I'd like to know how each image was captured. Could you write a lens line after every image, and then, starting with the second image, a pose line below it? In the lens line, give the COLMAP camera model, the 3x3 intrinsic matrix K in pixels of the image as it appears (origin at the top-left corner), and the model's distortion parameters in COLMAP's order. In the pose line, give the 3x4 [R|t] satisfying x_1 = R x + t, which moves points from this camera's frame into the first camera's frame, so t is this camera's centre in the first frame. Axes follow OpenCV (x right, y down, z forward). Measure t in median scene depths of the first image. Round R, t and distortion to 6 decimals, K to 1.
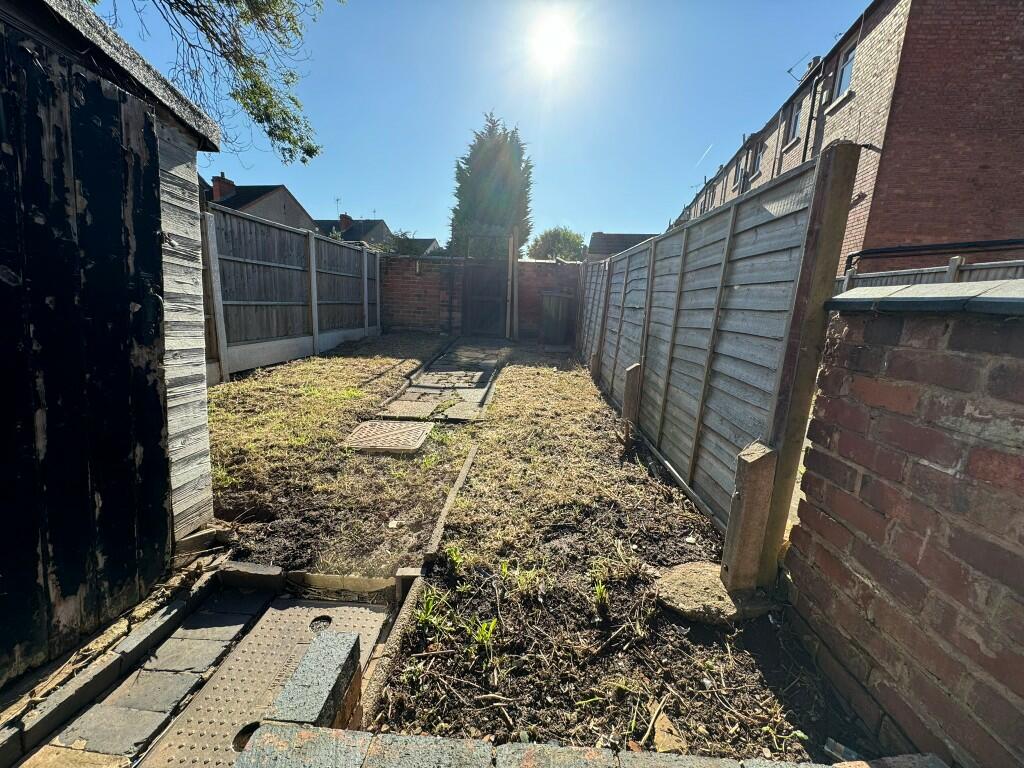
lens RADIAL K [[408.7, 0, 511.0], [0, 408.7, 385.1], [0, 0, 1]] dist [-0.003079, -0.000165]
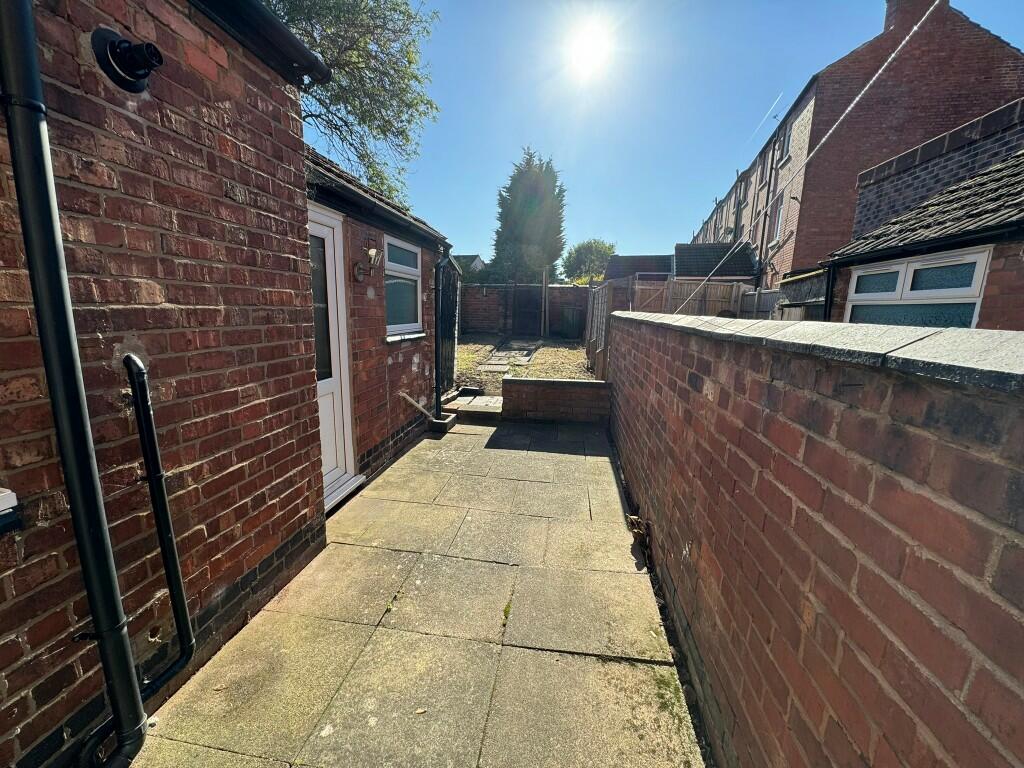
lens RADIAL K [[408.7, 0, 511.8], [0, 408.7, 384.0], [0, 0, 1]] dist [-0.003079, -0.000165]
pose [[0.996022, -0.004214, -0.089003, 0.013976], [0.002480, 0.999805, -0.019583, 0.093429], [0.089068, 0.019284, 0.995839, -0.517199]]
